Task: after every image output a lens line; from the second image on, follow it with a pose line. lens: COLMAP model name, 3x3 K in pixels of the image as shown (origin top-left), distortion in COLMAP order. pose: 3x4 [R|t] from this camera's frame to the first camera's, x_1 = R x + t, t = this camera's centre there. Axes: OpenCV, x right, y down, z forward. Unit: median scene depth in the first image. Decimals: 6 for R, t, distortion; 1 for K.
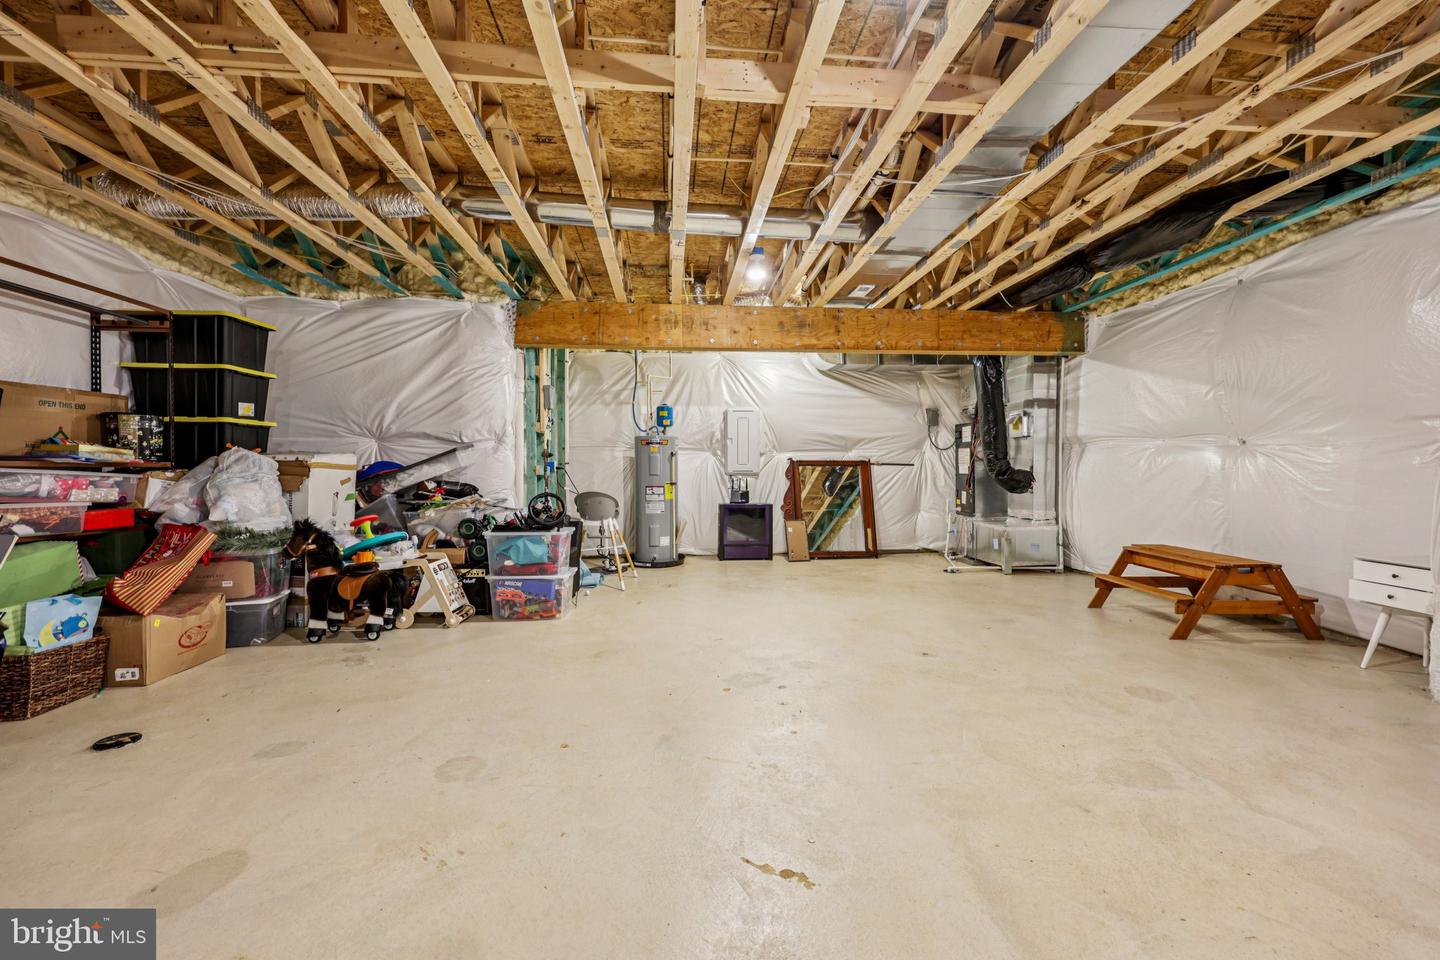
lens RADIAL K [[583.7, 0, 726.1], [0, 583.7, 473.0], [0, 0, 1]] dist [0.001060, 0.000187]
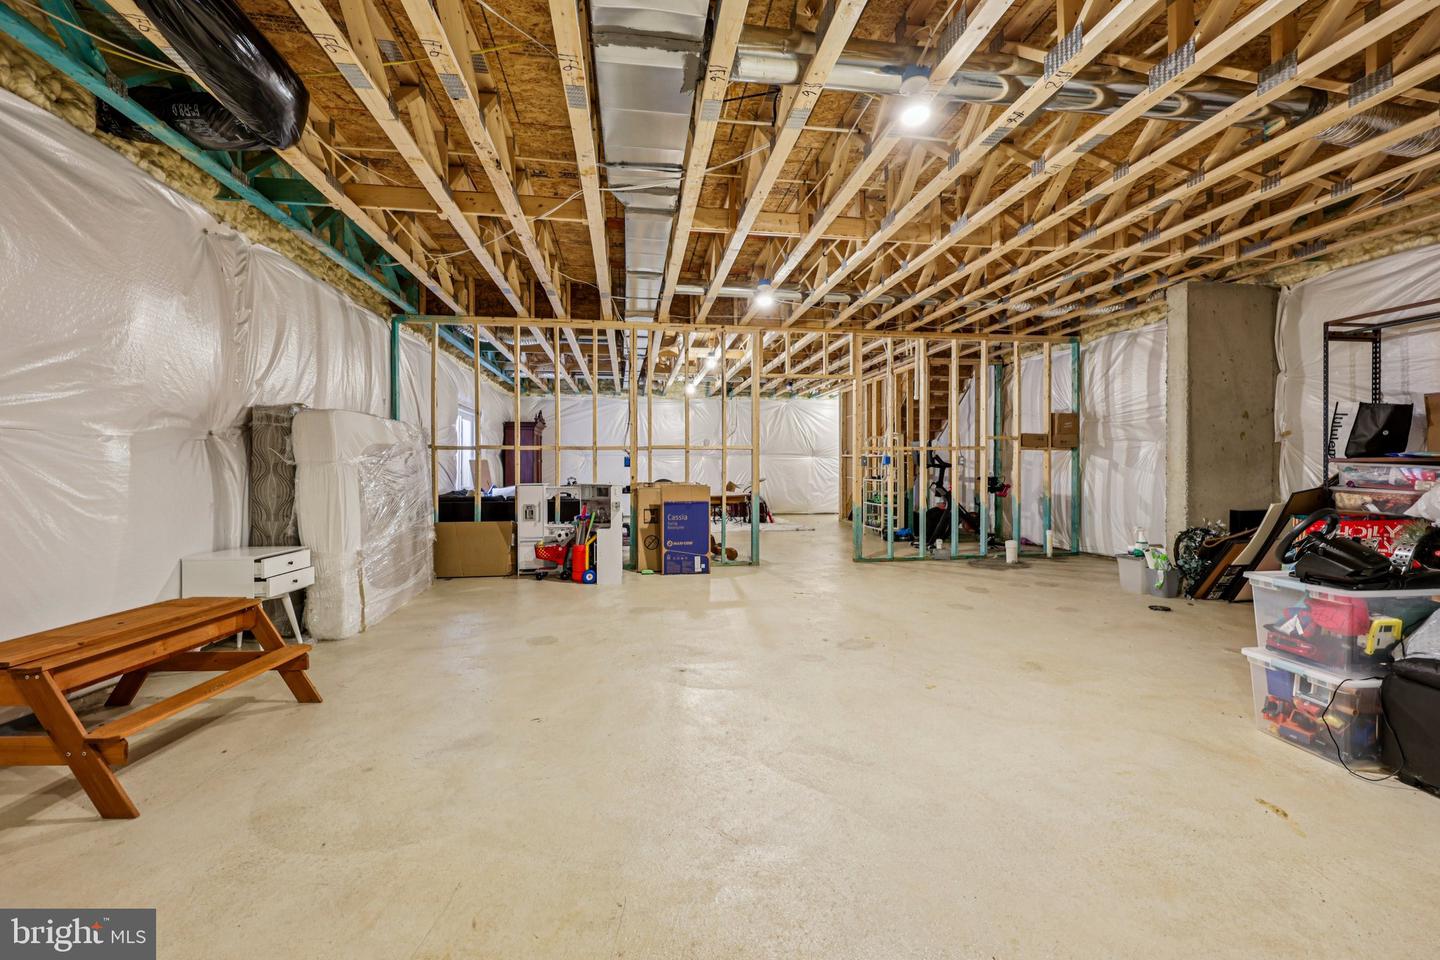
lens RADIAL K [[583.7, 0, 726.1], [0, 583.7, 473.0], [0, 0, 1]] dist [0.001060, 0.000187]
pose [[-0.998127, 0.005045, -0.060975, 0.359039], [0.004443, 0.999940, 0.010014, -0.004714], [0.061022, 0.009725, -0.998089, 2.092992]]
